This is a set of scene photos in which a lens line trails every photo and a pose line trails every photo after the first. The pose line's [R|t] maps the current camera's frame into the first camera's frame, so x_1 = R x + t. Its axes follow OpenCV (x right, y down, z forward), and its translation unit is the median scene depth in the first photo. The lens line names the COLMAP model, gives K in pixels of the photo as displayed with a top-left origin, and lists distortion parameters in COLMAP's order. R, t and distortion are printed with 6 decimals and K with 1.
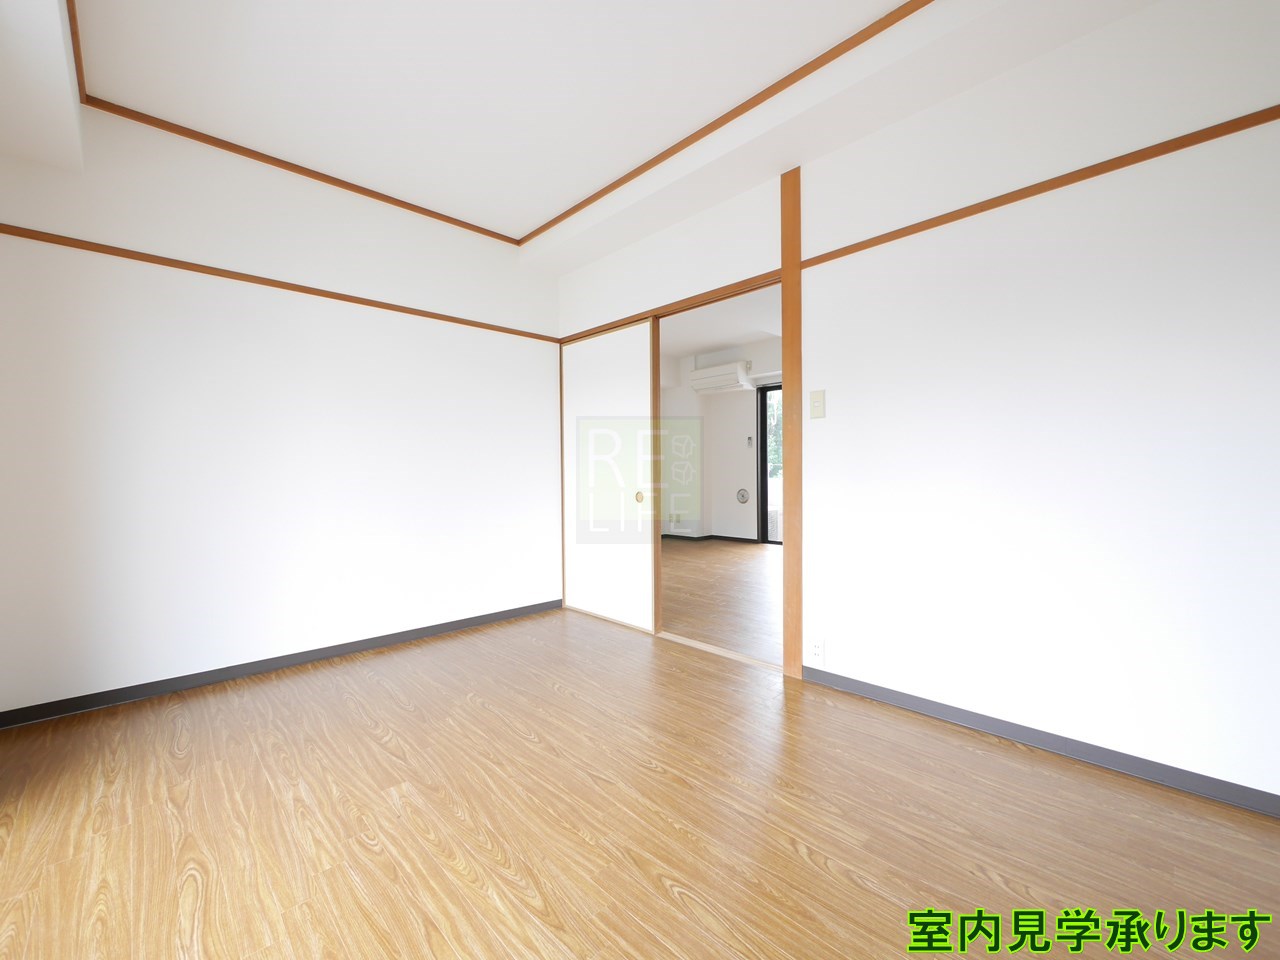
lens RADIAL K [[527.8, 0, 636.6], [0, 527.8, 476.9], [0, 0, 1]] dist [-0.002725, -0.000698]
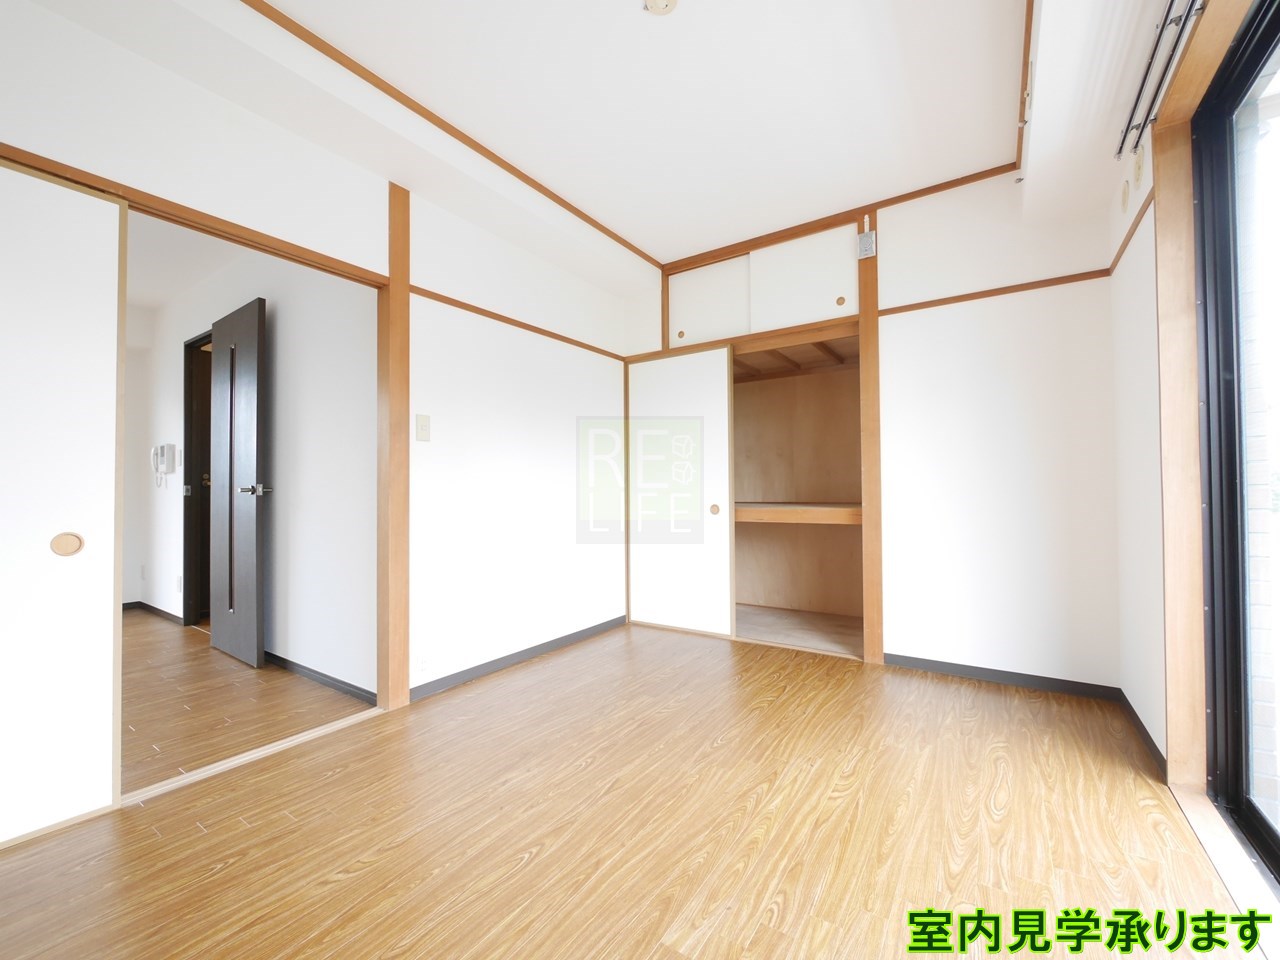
lens RADIAL K [[527.8, 0, 636.2], [0, 527.8, 477.5], [0, 0, 1]] dist [-0.002725, -0.000698]
pose [[-0.207513, 0.039556, 0.977432, -1.352809], [0.016973, 0.999177, -0.036832, 0.011232], [-0.978085, 0.008947, -0.208014, 1.419716]]
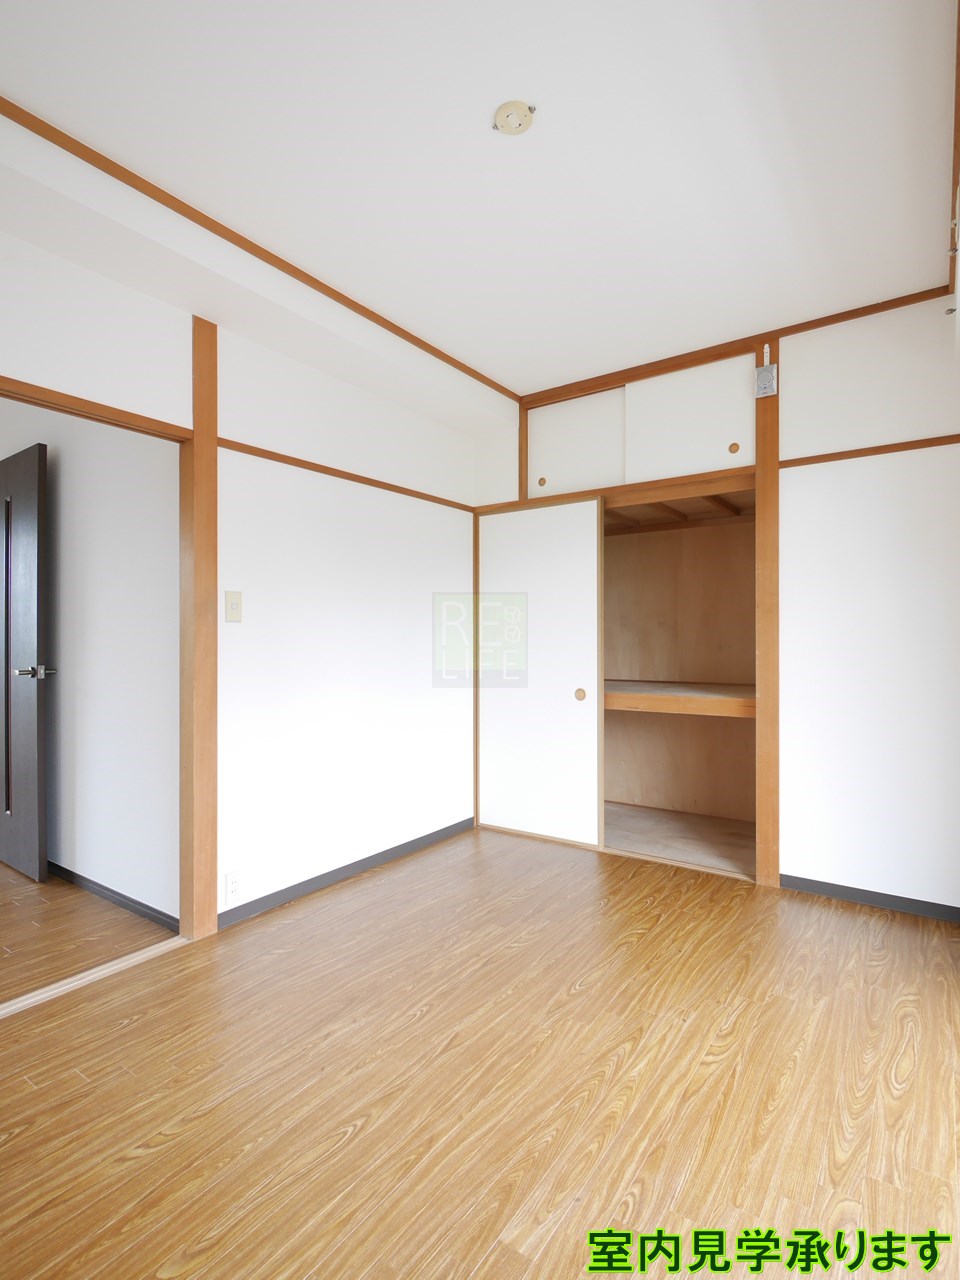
lens RADIAL K [[647.8, 0, 482.4], [0, 647.8, 634.0], [0, 0, 1]] dist [0.003651, -0.001253]
pose [[-0.191416, 0.023243, 0.981234, -1.426950], [0.010367, 0.999712, -0.021659, -0.113460], [-0.981454, 0.006026, -0.191601, 1.407459]]
